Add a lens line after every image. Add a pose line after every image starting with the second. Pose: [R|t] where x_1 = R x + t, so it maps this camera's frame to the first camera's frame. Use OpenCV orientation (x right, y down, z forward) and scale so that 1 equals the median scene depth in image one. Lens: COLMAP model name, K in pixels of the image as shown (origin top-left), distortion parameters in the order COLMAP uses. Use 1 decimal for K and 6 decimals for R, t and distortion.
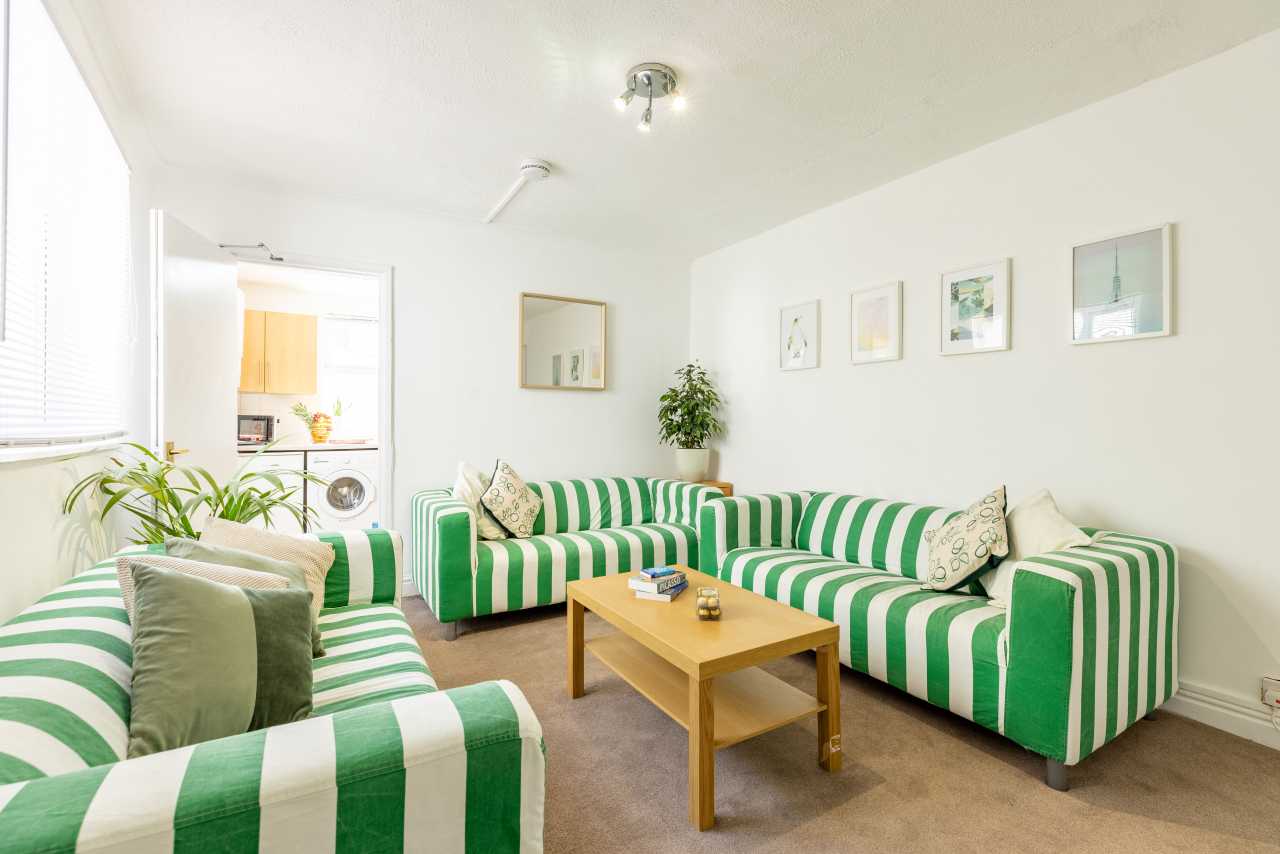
lens RADIAL K [[566.7, 0, 720.6], [0, 566.7, 420.1], [0, 0, 1]] dist [0.001208, 0.000058]
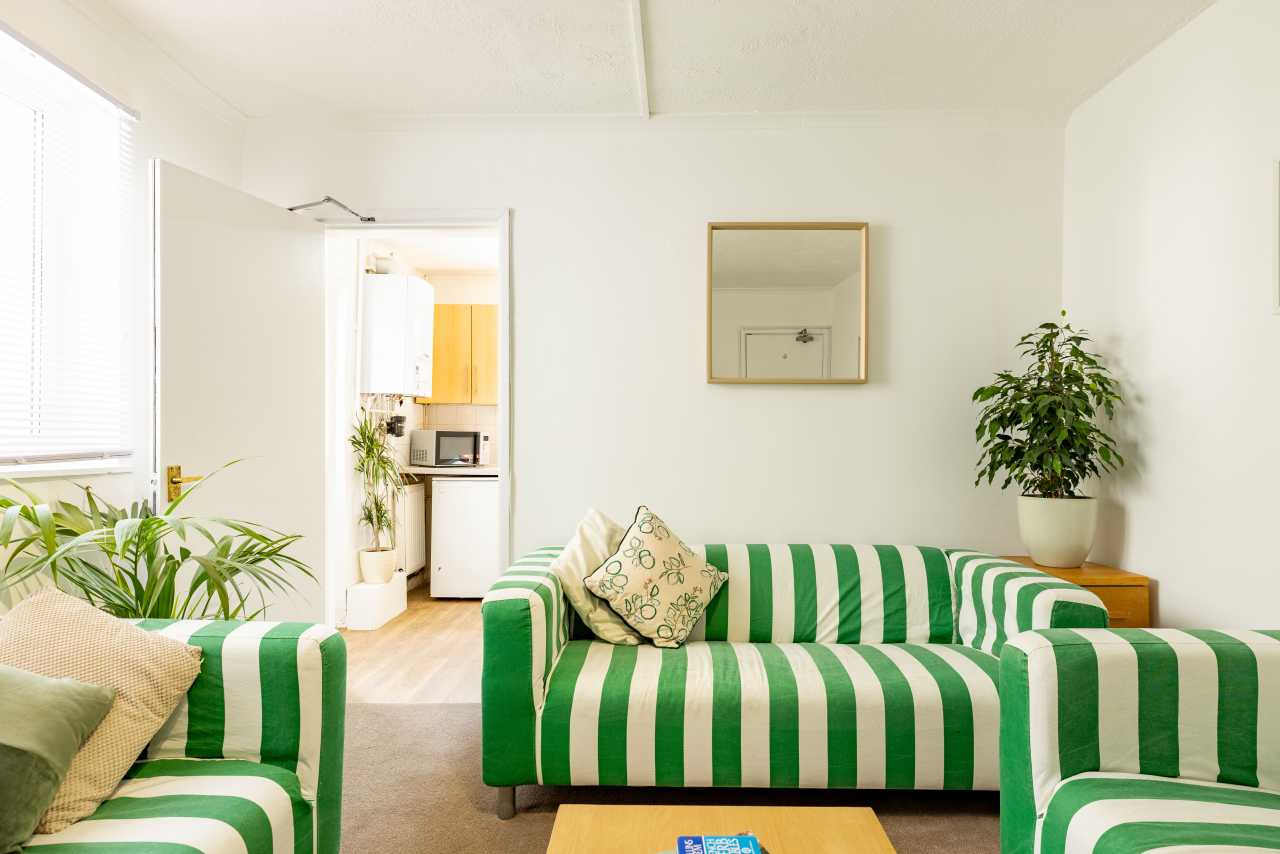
lens RADIAL K [[774.2, 0, 640.0], [0, 774.2, 427.0], [0, 0, 1]] dist [0.006624, -0.001360]
pose [[0.795855, -0.007286, -0.605443, 0.073516], [-0.000300, 0.999923, -0.012428, -0.000953], [0.605487, 0.010072, 0.795792, 0.276156]]
